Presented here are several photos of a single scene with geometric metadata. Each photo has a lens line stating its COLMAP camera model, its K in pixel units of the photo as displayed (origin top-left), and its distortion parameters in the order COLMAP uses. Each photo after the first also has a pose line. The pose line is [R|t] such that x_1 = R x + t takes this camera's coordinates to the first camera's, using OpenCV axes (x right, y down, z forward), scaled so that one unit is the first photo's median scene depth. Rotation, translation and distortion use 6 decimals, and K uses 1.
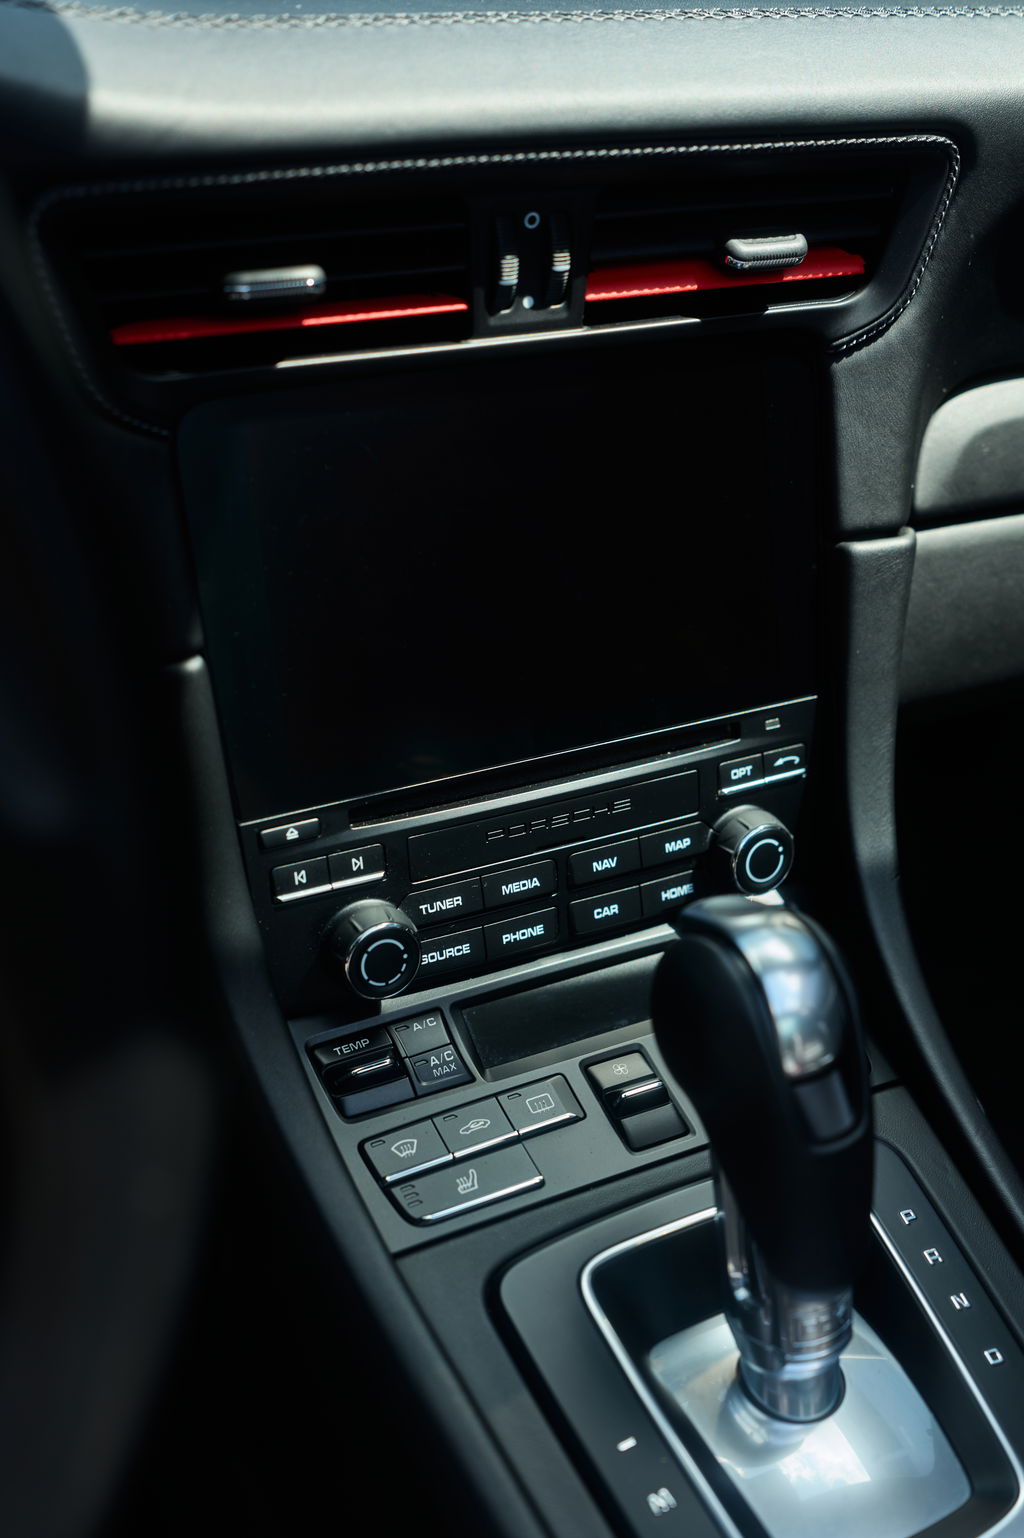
lens RADIAL K [[1778.2, 0, 512.0], [0, 1778.2, 769.0], [0, 0, 1]] dist [0.004276, 0.023077]
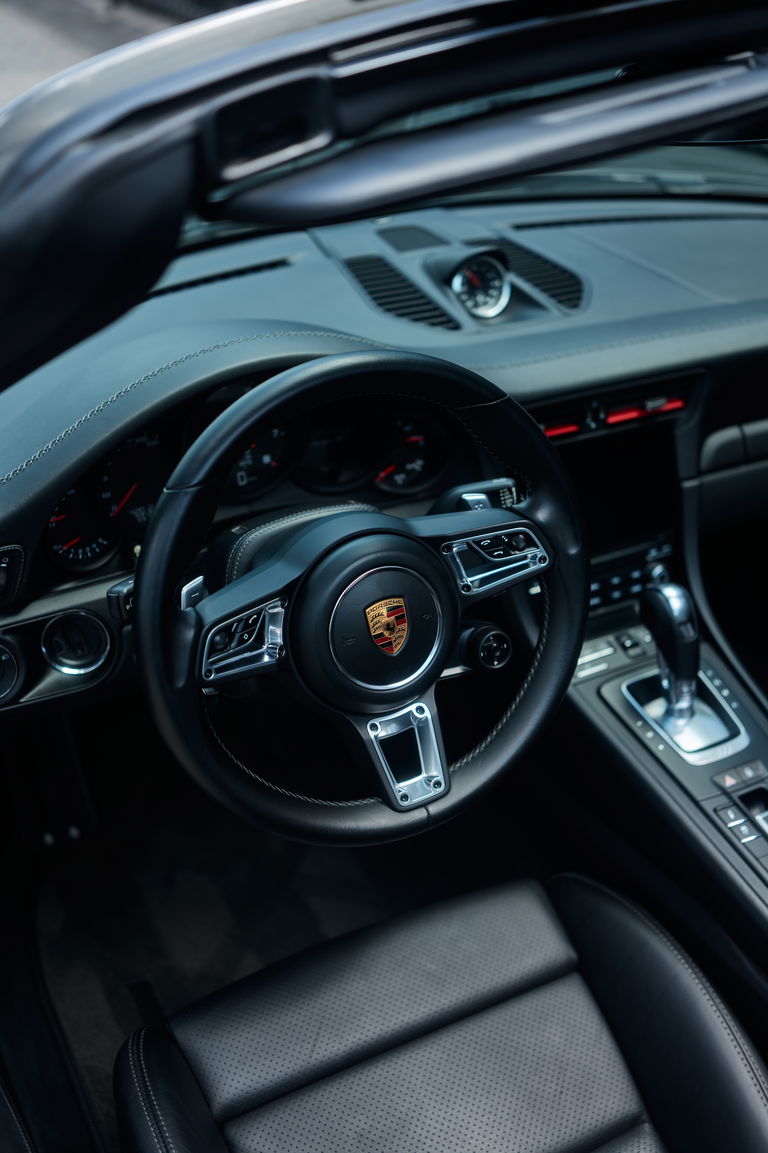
lens RADIAL K [[1333.1, 0, 384.0], [0, 1333.1, 576.5], [0, 0, 1]] dist [0.004276, 0.023077]
pose [[0.998350, -0.053808, -0.020031, -0.361570], [0.053622, 0.998514, -0.009693, 0.048655], [0.020523, 0.008603, 0.999752, -1.666238]]
